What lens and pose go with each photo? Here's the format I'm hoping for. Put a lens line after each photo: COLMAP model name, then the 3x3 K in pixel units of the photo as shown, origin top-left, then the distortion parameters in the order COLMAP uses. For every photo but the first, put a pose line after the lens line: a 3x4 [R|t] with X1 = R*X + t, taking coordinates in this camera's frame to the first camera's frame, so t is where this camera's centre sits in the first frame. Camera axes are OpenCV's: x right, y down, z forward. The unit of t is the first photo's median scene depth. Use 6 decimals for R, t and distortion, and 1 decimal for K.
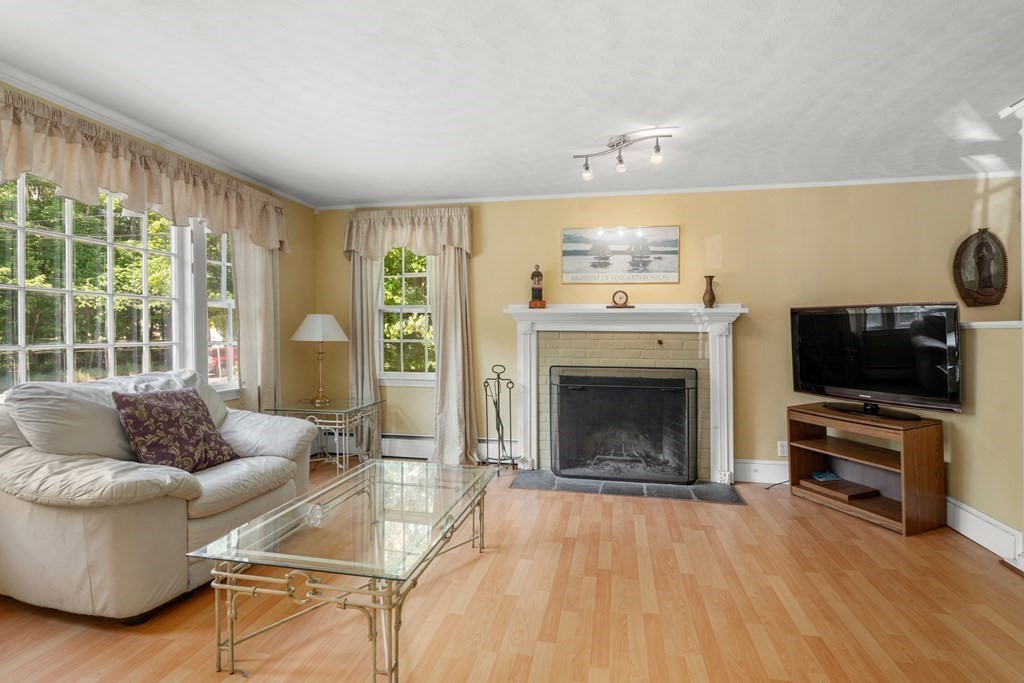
lens RADIAL K [[488.0, 0, 521.3], [0, 488.0, 337.4], [0, 0, 1]] dist [-0.003240, 0.002242]
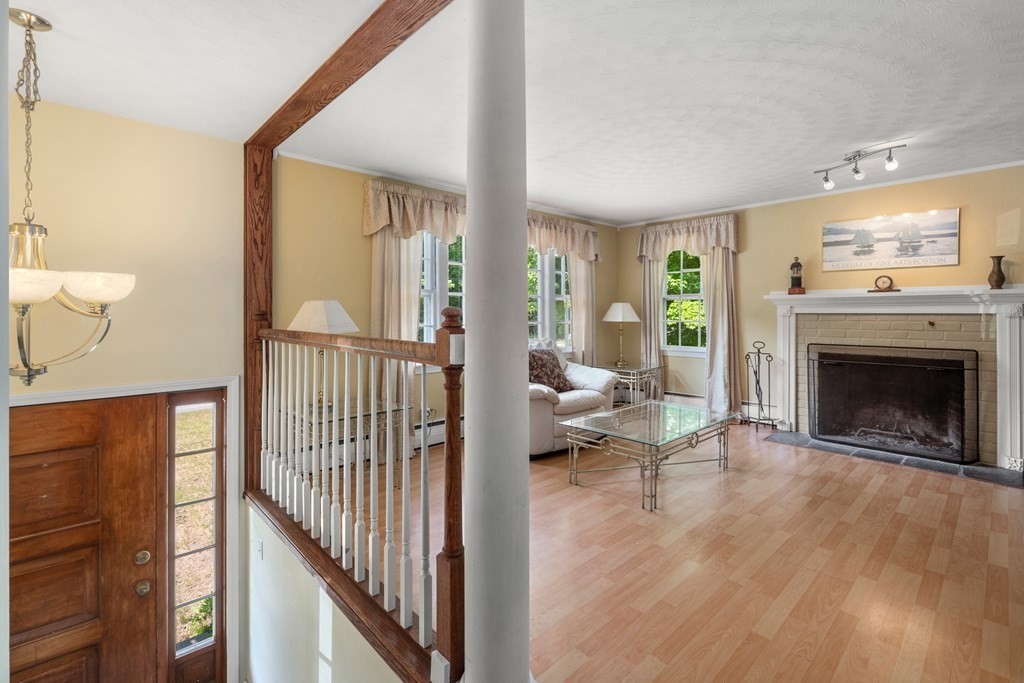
lens RADIAL K [[488.0, 0, 513.8], [0, 488.0, 329.7], [0, 0, 1]] dist [-0.003240, 0.002242]
pose [[0.815712, 0.011936, -0.578335, 0.161558], [0.001618, 0.999736, 0.022914, -0.002316], [0.578456, -0.019627, 0.815478, -0.354543]]
